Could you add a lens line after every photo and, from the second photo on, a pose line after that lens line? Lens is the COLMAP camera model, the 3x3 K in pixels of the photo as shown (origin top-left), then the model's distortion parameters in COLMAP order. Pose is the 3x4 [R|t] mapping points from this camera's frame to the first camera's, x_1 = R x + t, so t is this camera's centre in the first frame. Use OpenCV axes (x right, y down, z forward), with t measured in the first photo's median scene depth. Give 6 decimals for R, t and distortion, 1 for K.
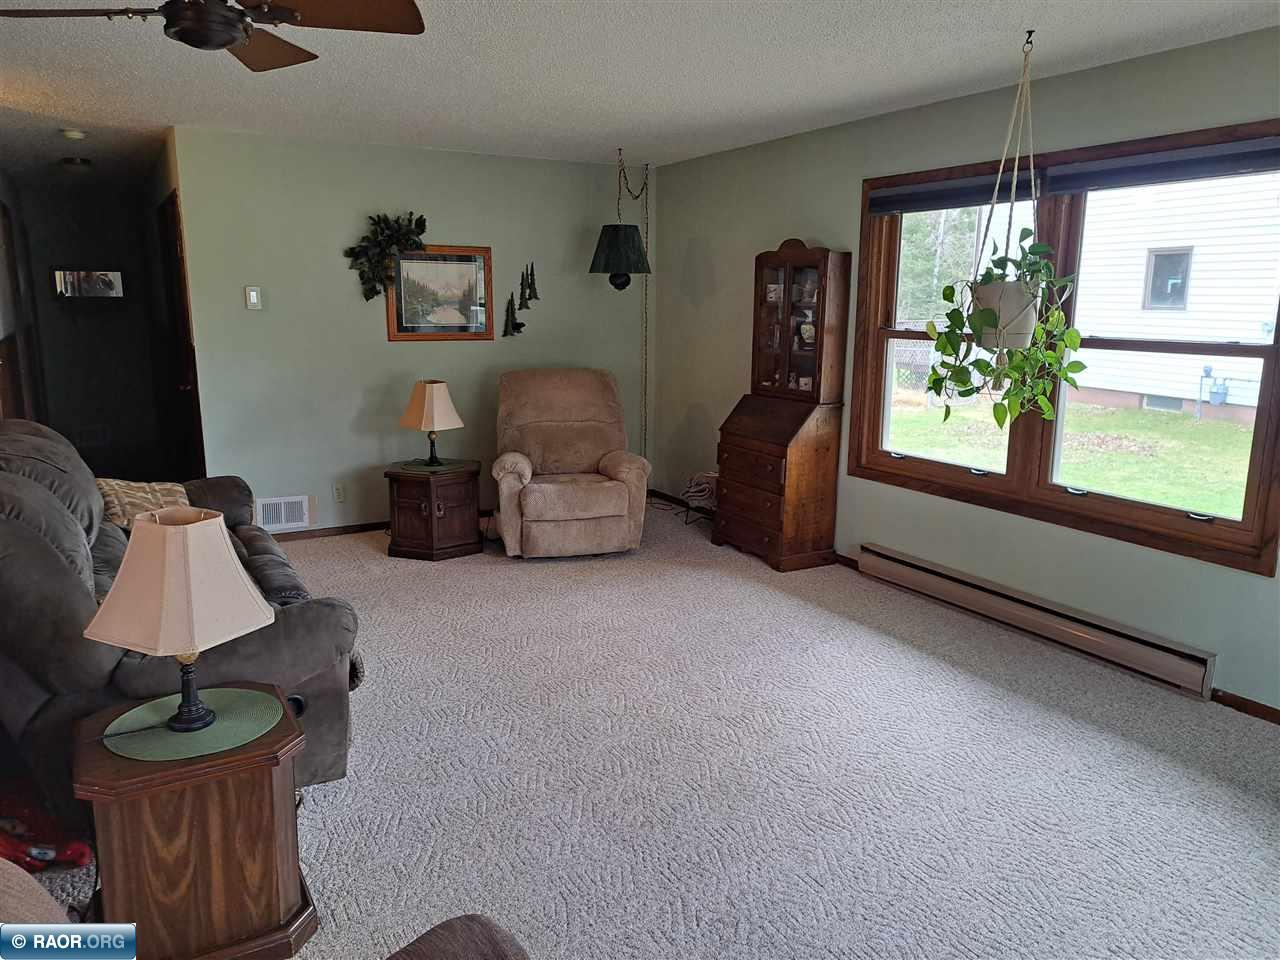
lens RADIAL K [[930.1, 0, 643.0], [0, 930.1, 471.5], [0, 0, 1]] dist [0.119772, -0.143908]
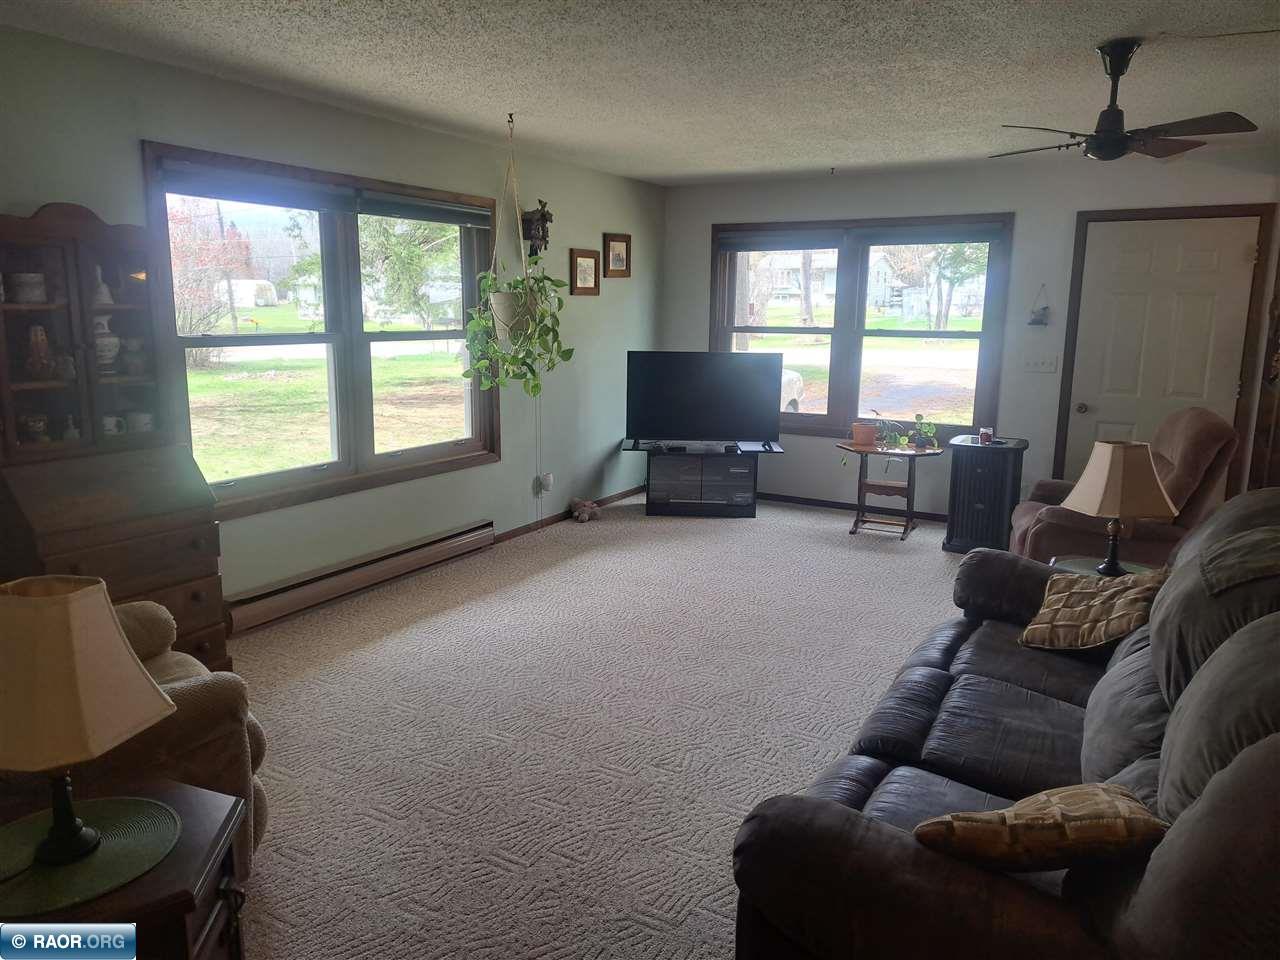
lens RADIAL K [[886.4, 0, 640.0], [0, 886.4, 480.0], [0, 0, 1]] dist [0.035130, -0.067138]
pose [[-0.490071, -0.181764, 0.852521, -0.740090], [0.147473, 0.946631, 0.286604, -0.243474], [-0.859117, 0.266180, -0.437111, 1.279328]]
